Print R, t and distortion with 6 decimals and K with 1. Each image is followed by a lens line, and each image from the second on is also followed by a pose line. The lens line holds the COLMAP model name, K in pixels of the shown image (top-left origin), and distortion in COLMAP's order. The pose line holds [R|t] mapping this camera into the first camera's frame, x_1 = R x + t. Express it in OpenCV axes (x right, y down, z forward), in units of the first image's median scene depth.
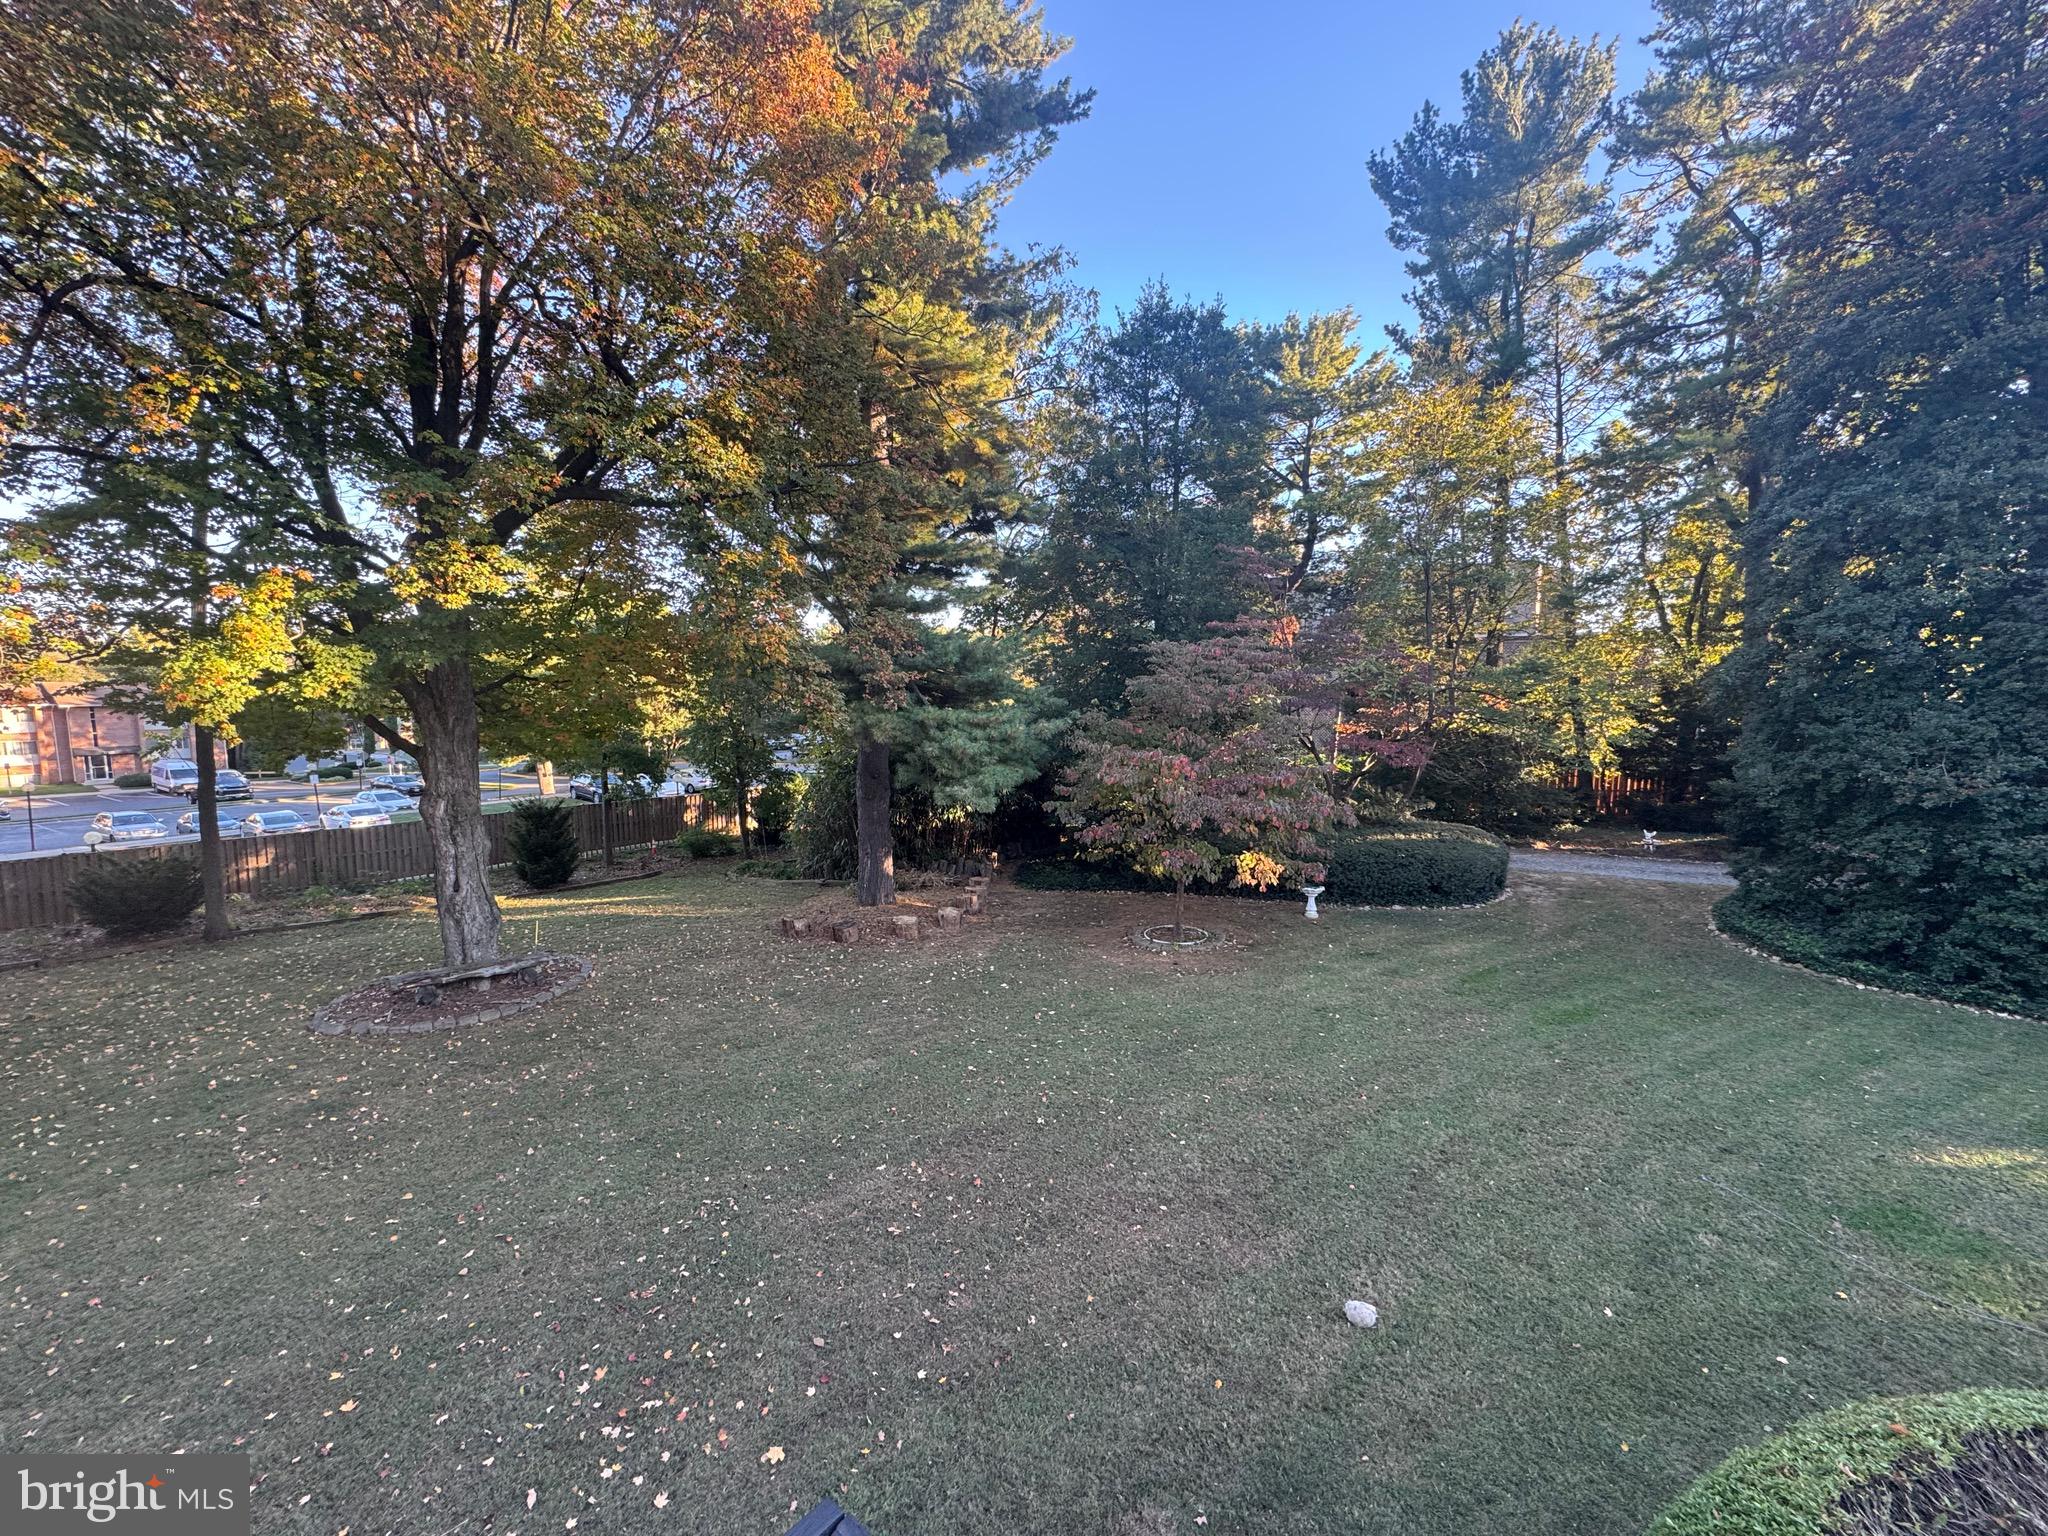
lens RADIAL K [[818.5, 0, 1022.5], [0, 818.5, 767.9], [0, 0, 1]] dist [-0.002346, -0.000027]
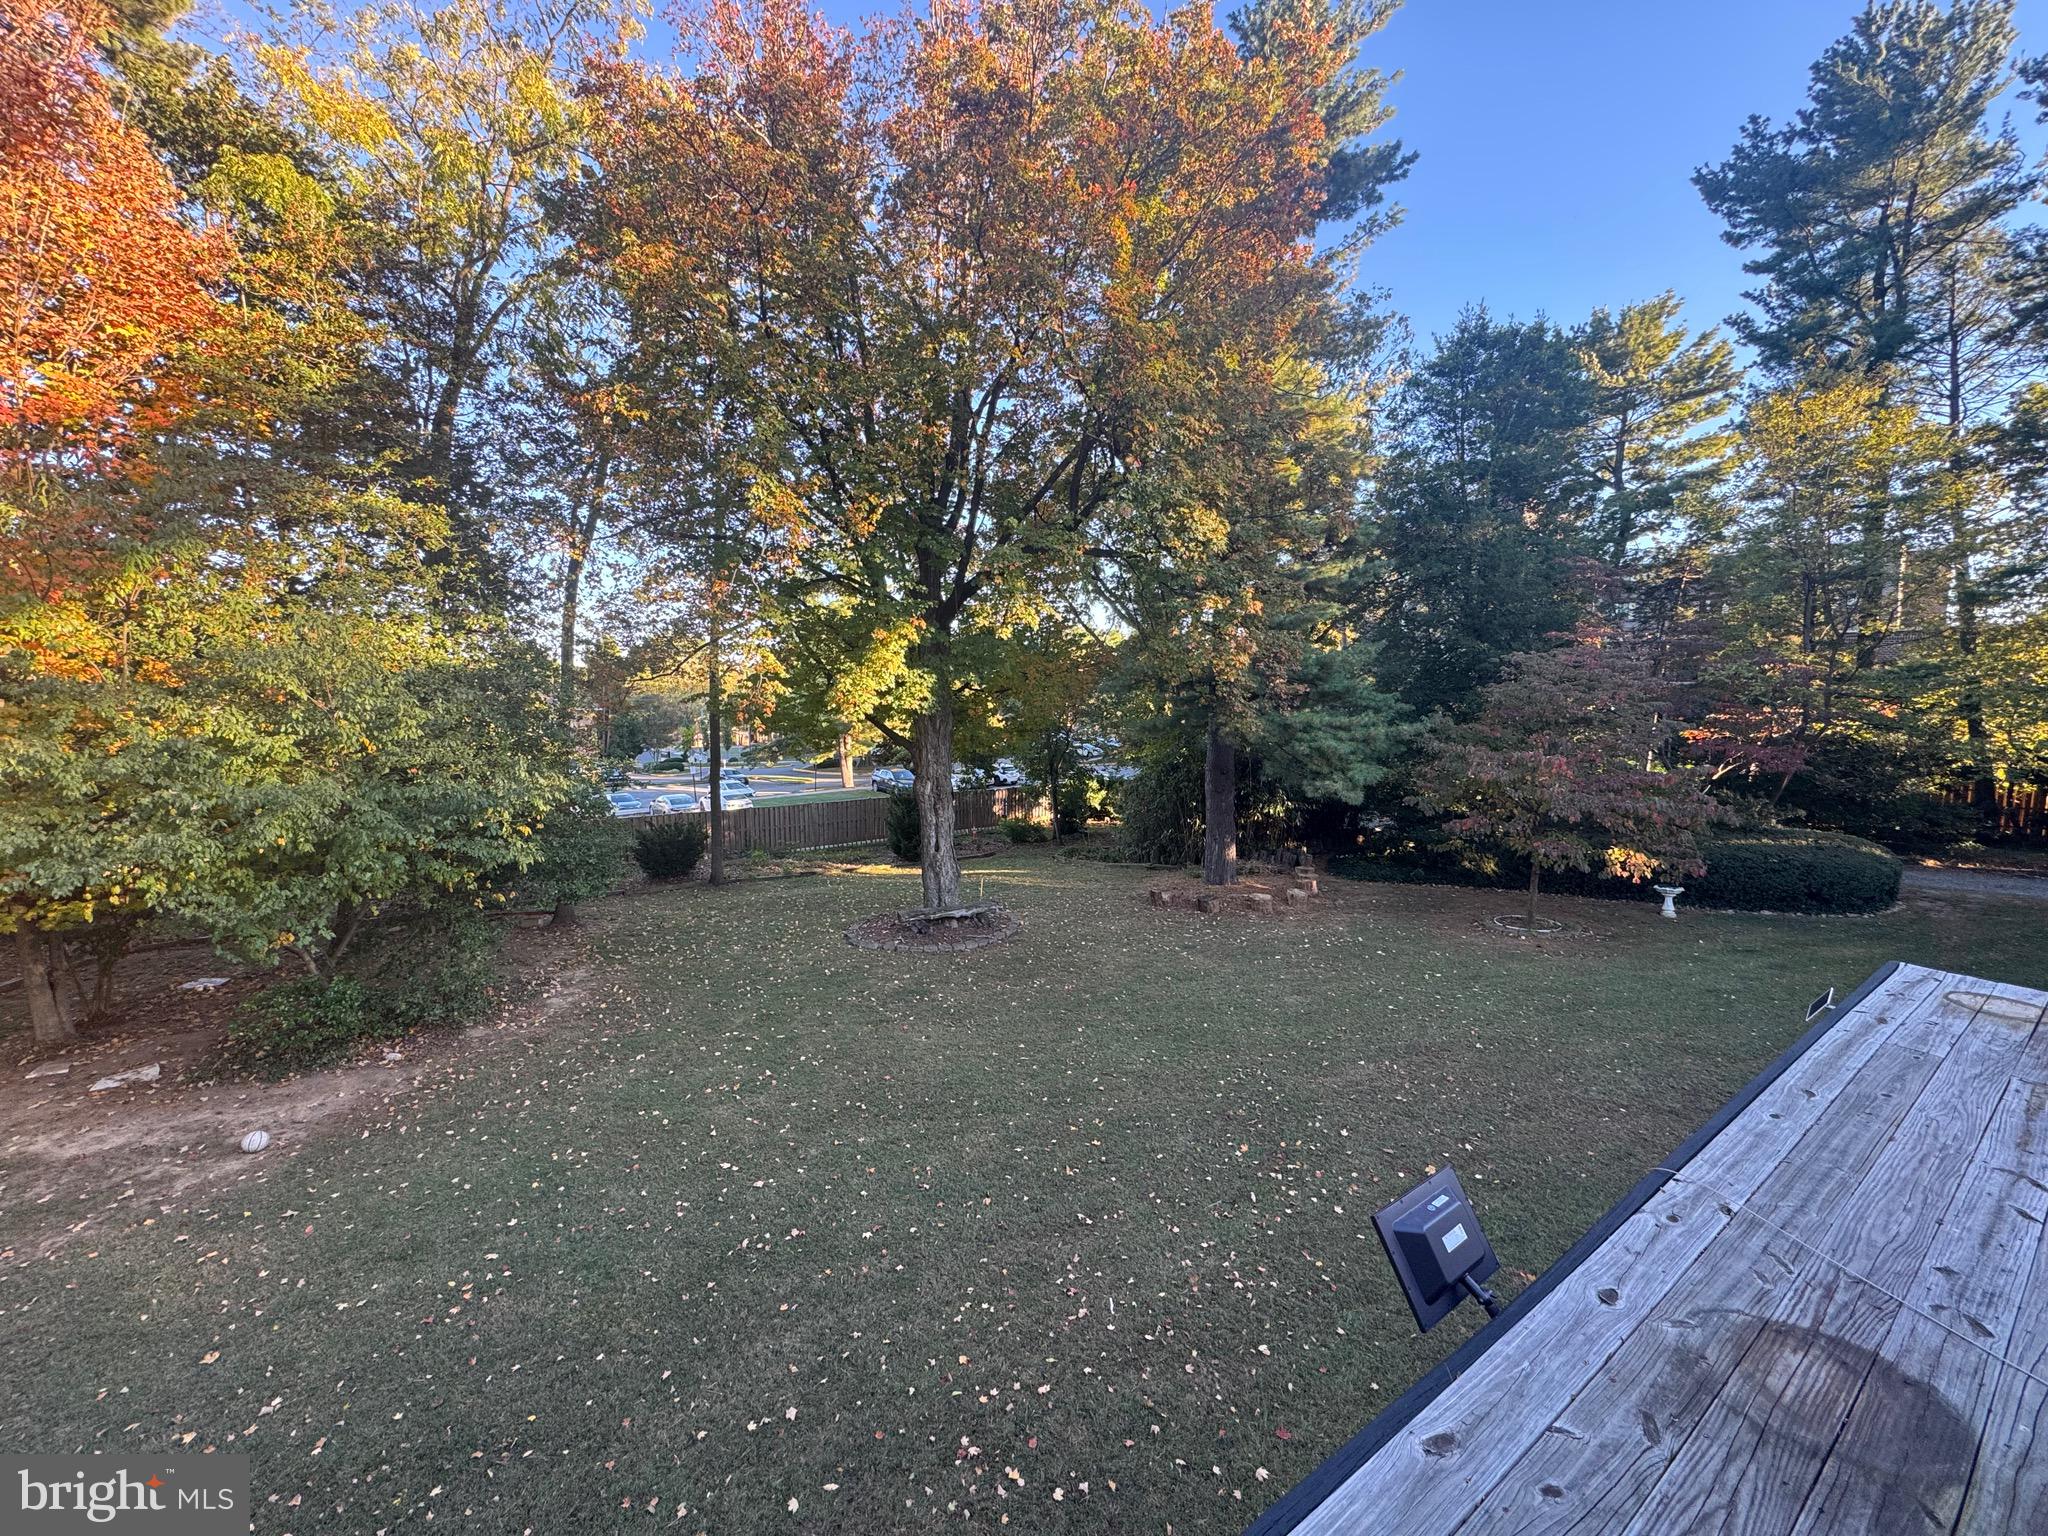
lens RADIAL K [[820.7, 0, 1021.1], [0, 820.7, 761.3], [0, 0, 1]] dist [-0.013266, 0.005571]
pose [[0.967951, 0.015452, -0.250665, -0.151247], [-0.019049, 0.999747, -0.011931, 0.012490], [0.250417, 0.016323, 0.968000, -0.167075]]
